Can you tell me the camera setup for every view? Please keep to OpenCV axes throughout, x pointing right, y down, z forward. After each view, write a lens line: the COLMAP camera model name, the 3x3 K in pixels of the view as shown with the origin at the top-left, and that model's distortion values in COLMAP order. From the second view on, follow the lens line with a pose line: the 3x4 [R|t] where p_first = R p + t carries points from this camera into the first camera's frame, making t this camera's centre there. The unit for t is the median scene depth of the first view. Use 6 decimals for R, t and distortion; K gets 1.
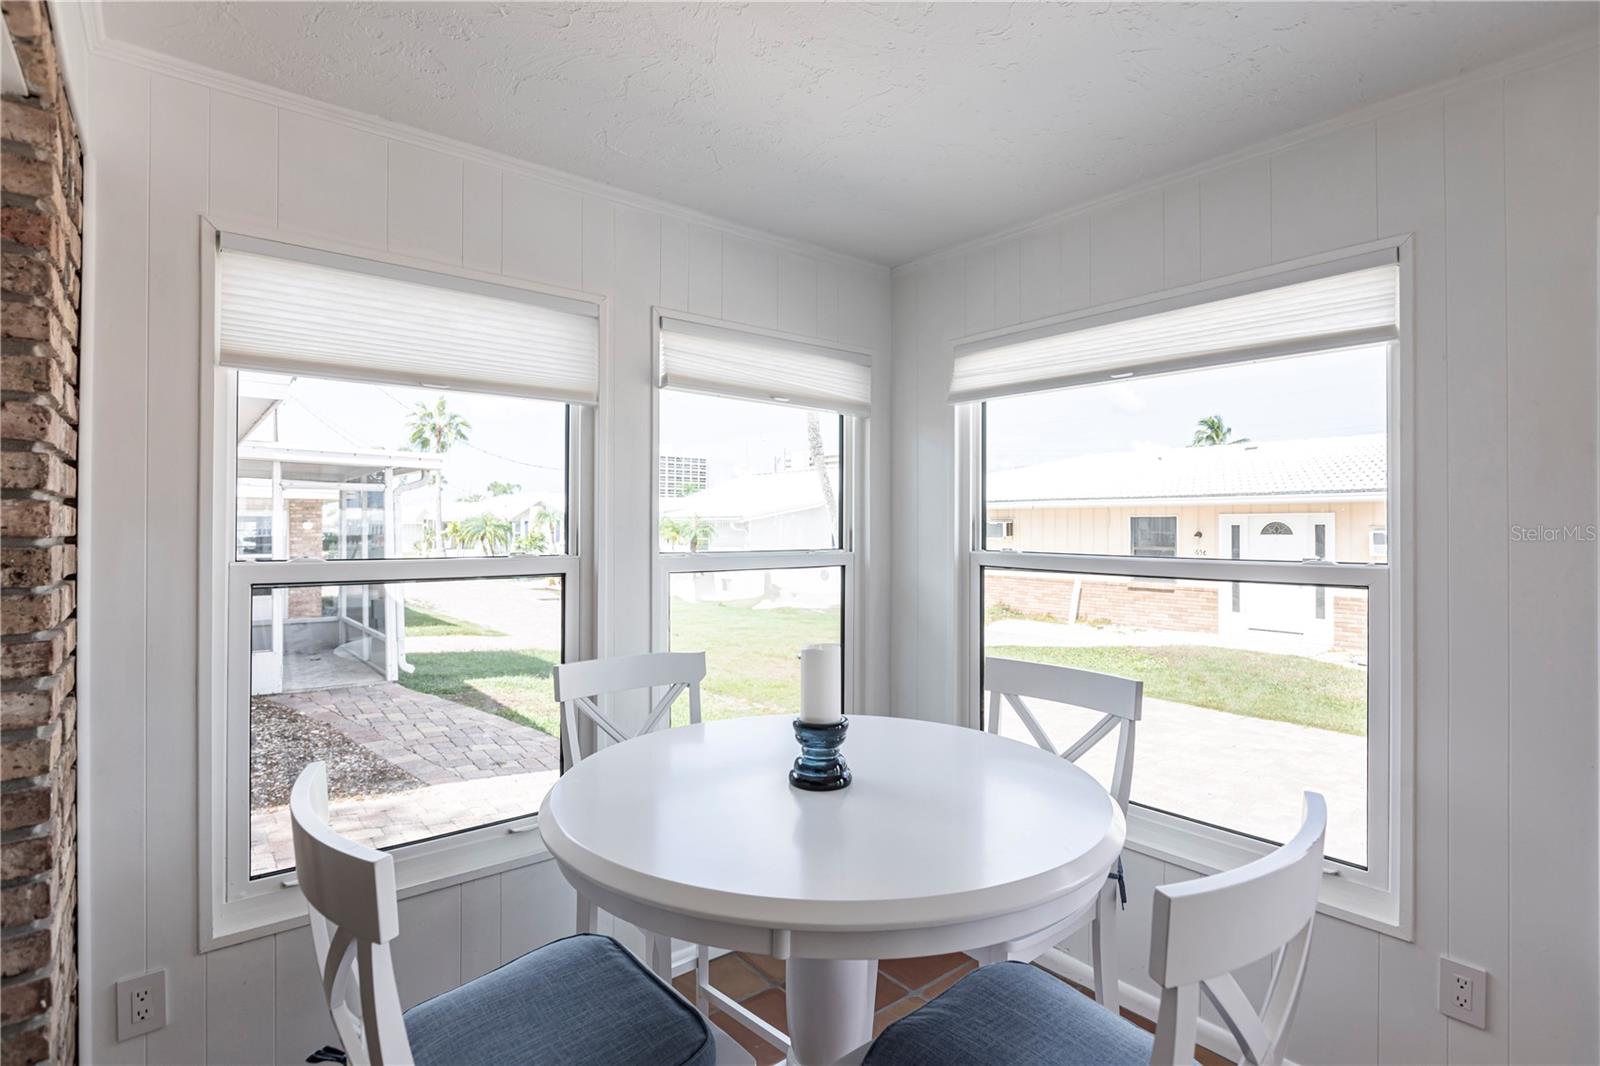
lens RADIAL K [[784.4, 0, 810.0], [0, 784.4, 519.6], [0, 0, 1]] dist [-0.017686, 0.001428]
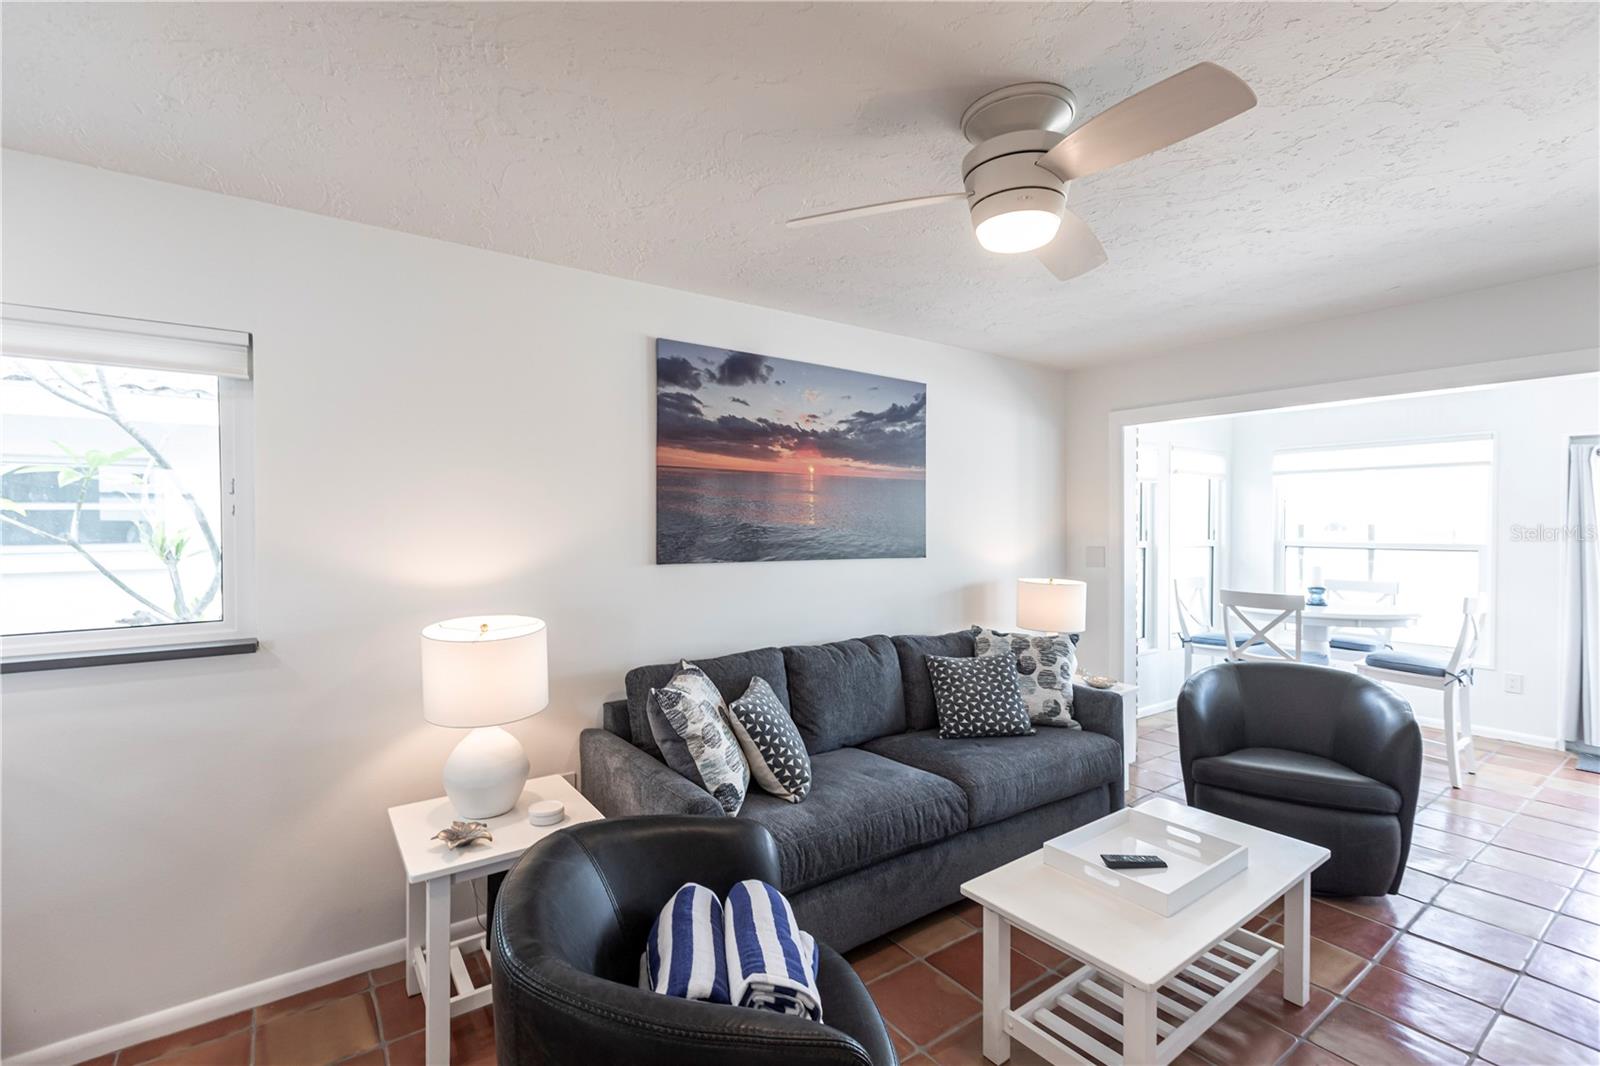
lens RADIAL K [[712.2, 0, 785.3], [0, 712.2, 533.3], [0, 0, 1]] dist [0.000066, -0.000491]
pose [[0.997579, -0.003092, -0.069477, -1.277594], [0.004843, 0.999675, 0.025046, -0.045325], [0.069377, -0.025322, 0.997269, -1.377413]]
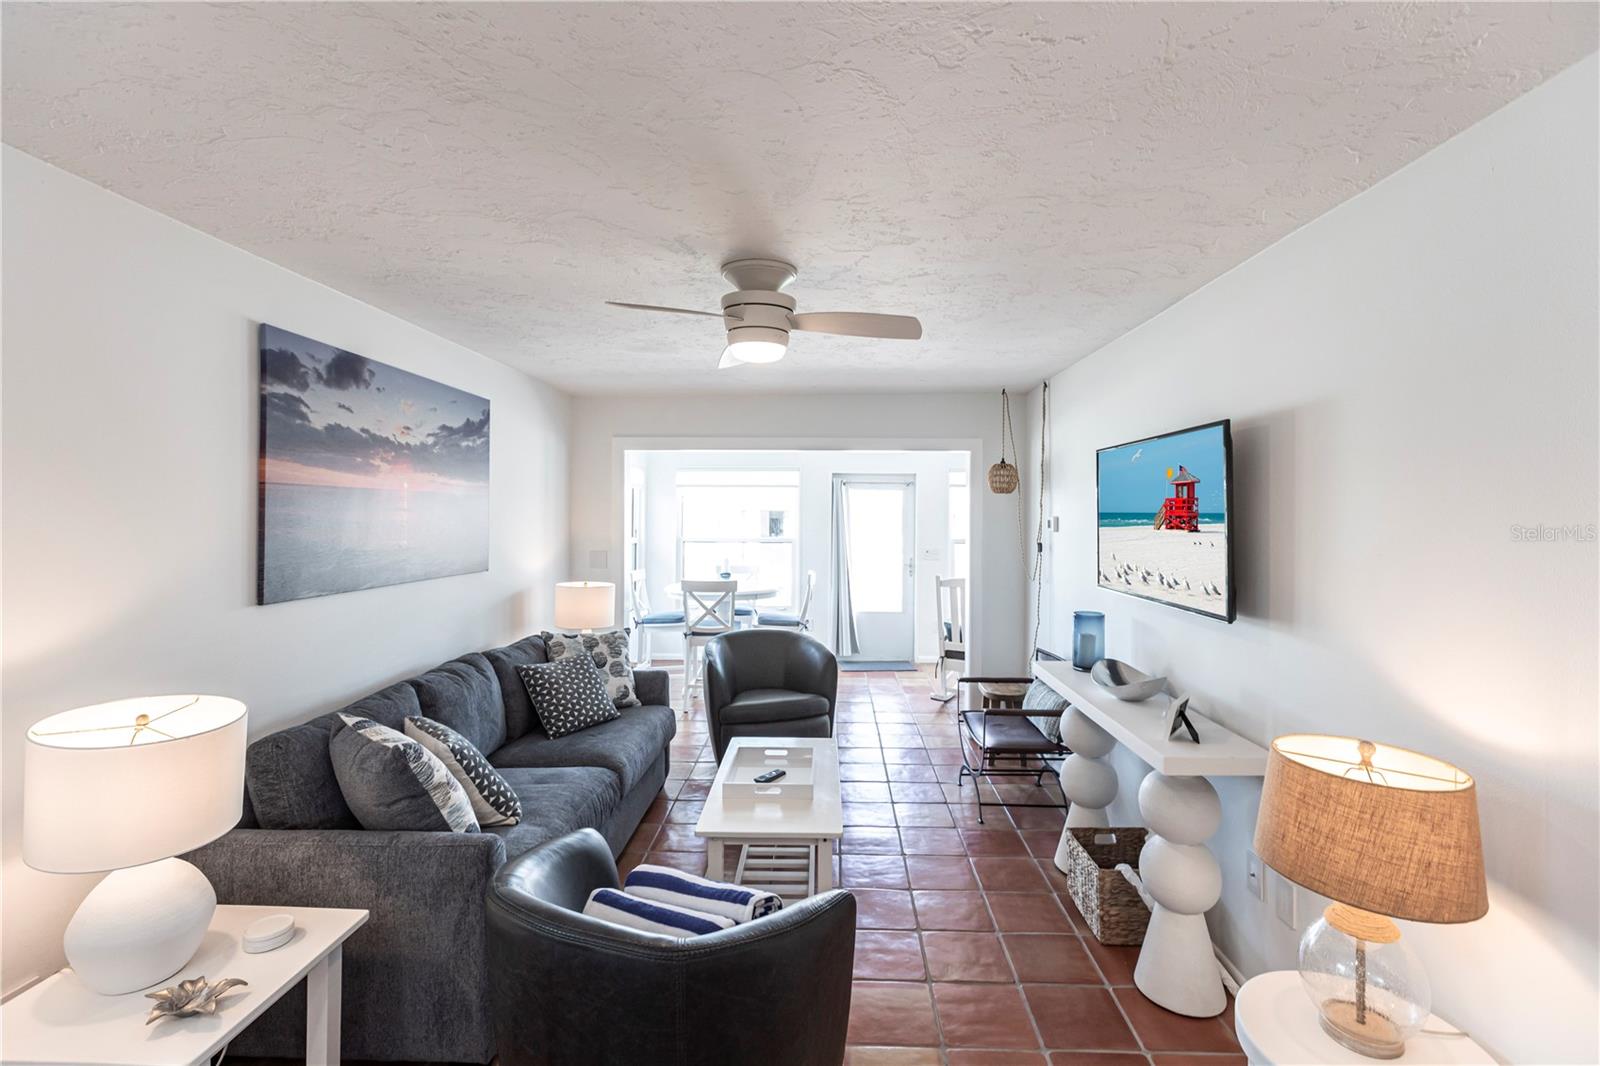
lens RADIAL K [[712.2, 0, 809.7], [0, 712.2, 519.1], [0, 0, 1]] dist [0.000066, -0.000491]
pose [[0.668262, -0.007778, 0.743885, -1.738033], [-0.009060, 0.999786, 0.018593, -0.098232], [-0.743871, -0.019165, 0.668049, -1.385426]]
